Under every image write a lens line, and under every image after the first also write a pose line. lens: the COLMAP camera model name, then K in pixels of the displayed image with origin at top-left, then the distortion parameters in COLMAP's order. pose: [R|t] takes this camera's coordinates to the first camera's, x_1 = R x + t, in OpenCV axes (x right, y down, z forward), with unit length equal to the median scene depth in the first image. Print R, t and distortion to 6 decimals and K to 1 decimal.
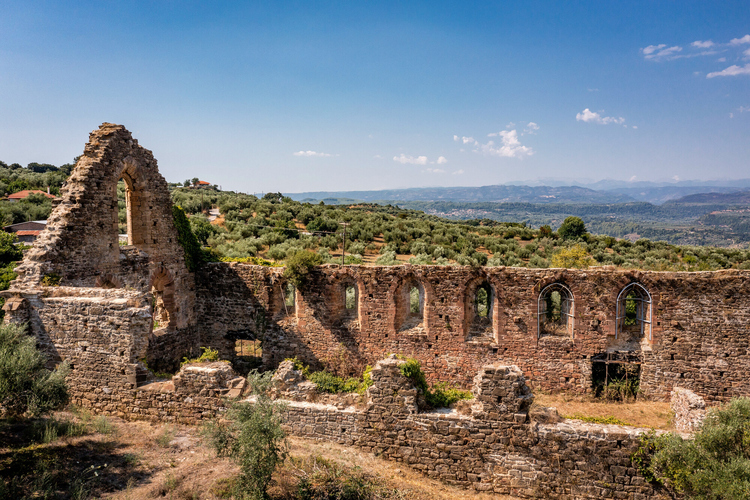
lens RADIAL K [[613.4, 0, 375.0], [0, 613.4, 250.0], [0, 0, 1]] dist [-0.010120, 0.000566]
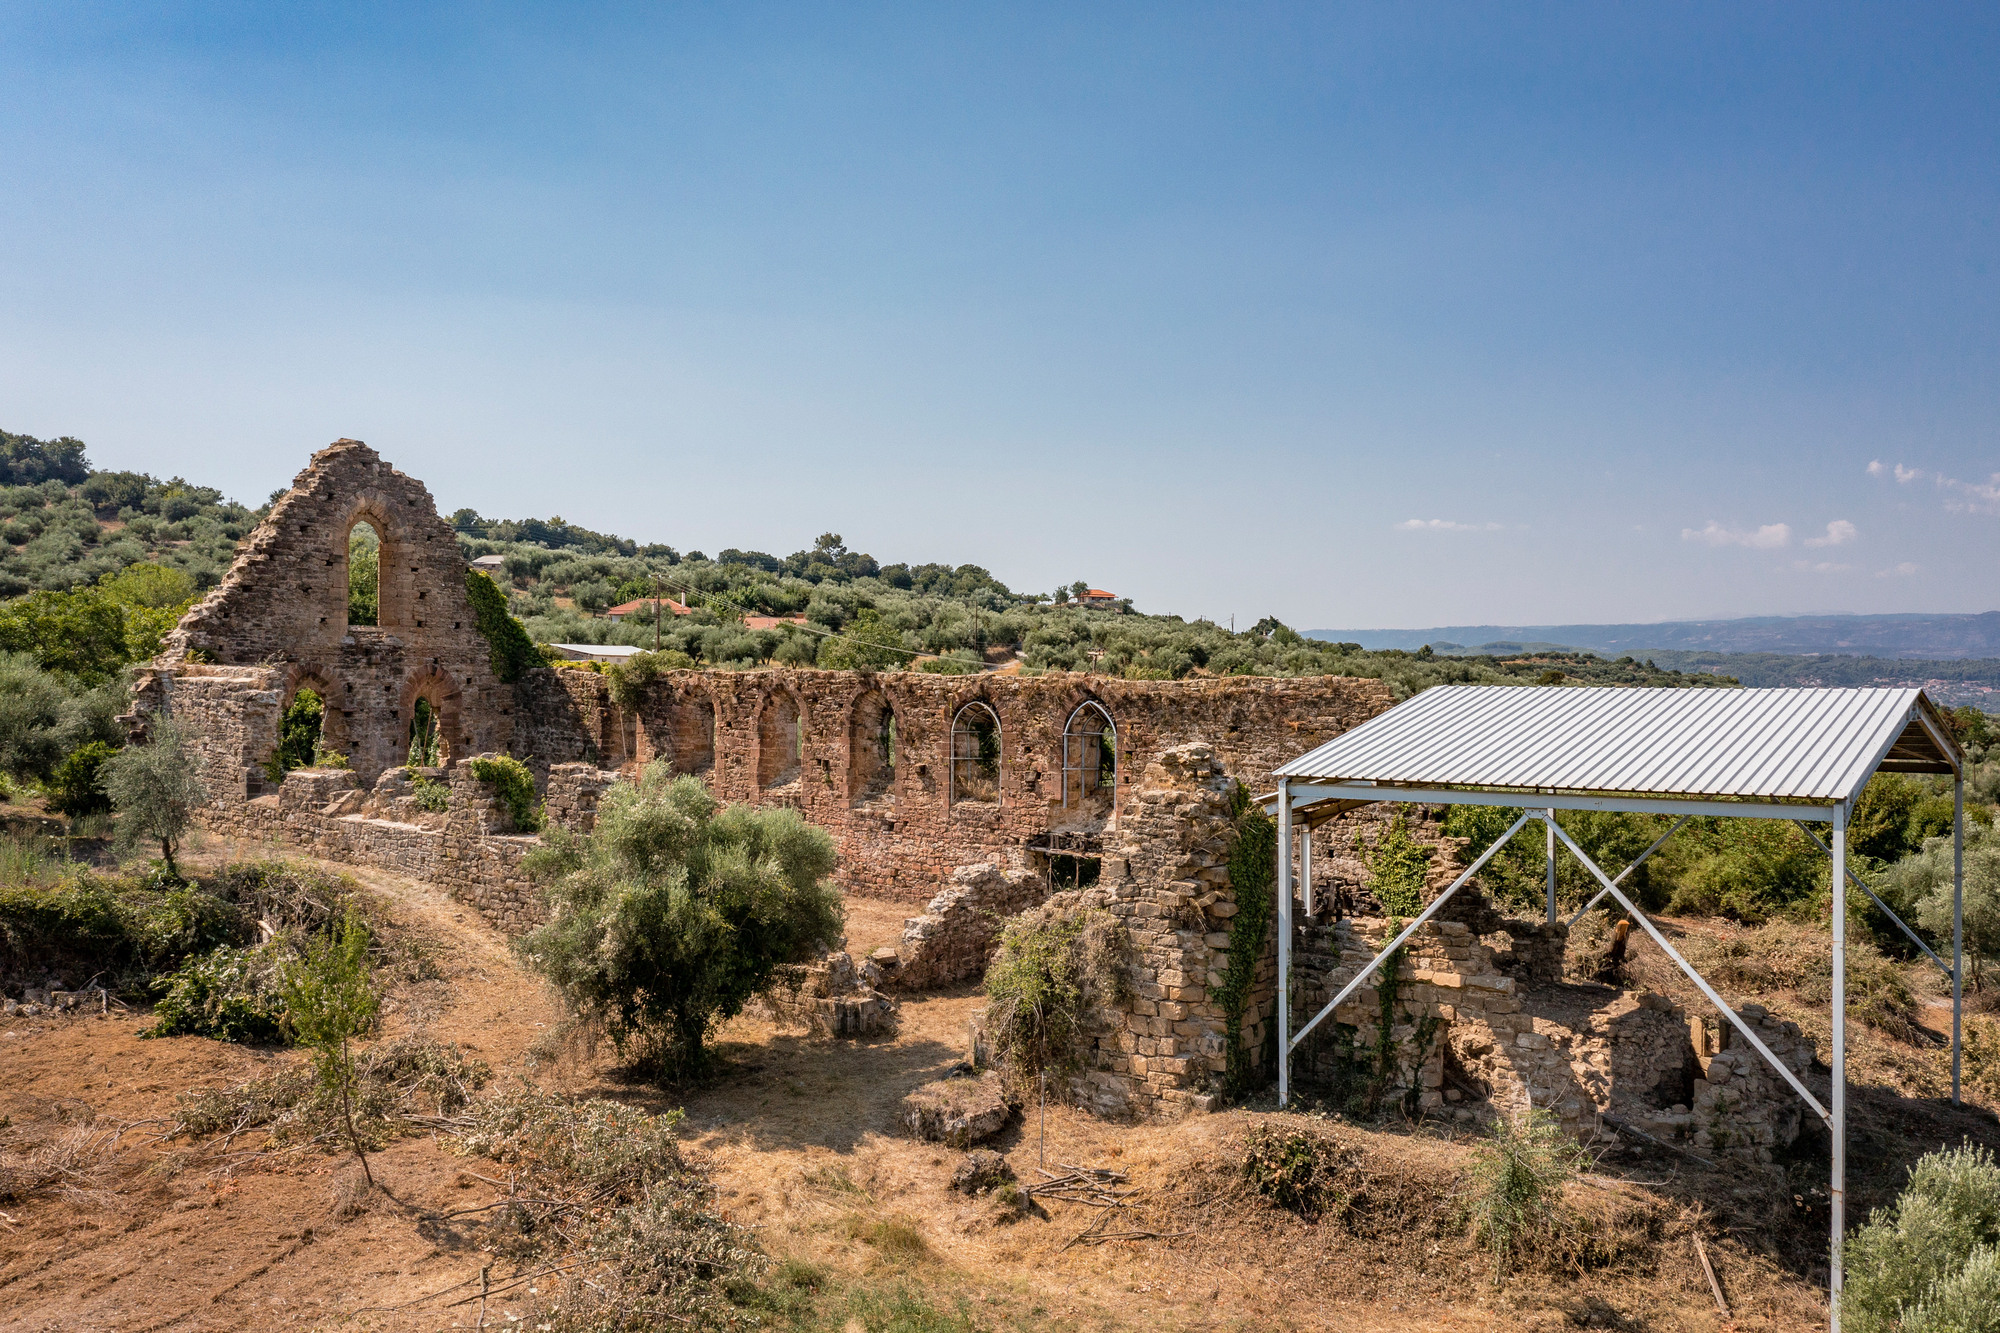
lens RADIAL K [[1608.2, 0, 1000.0], [0, 1608.2, 666.5], [0, 0, 1]] dist [-0.005684, 0.003771]
pose [[0.924964, 0.017875, -0.379635, 0.862221], [-0.044509, 0.997114, -0.061496, 0.110526], [0.377440, 0.073779, 0.923090, -0.311143]]
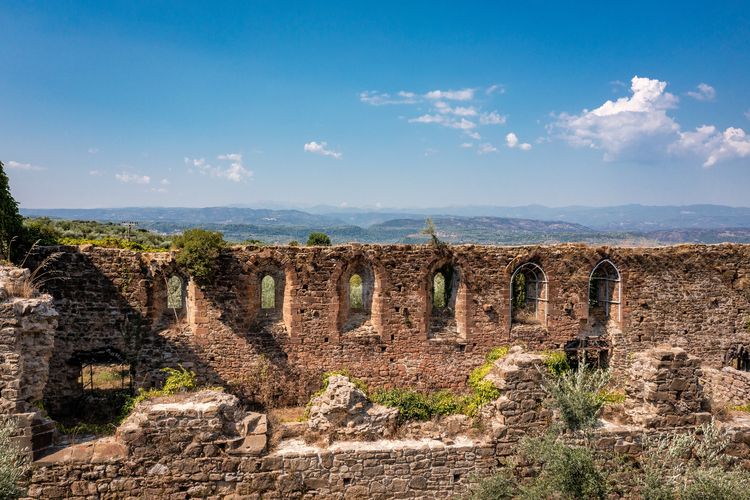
lens RADIAL K [[598.2, 0, 375.0], [0, 598.2, 250.0], [0, 0, 1]] dist [-0.008918, -0.000020]
pose [[0.898972, -0.003768, 0.437991, -0.268402], [0.019354, 0.999328, -0.031126, 0.058827], [-0.437579, 0.036458, 0.898441, 0.343219]]
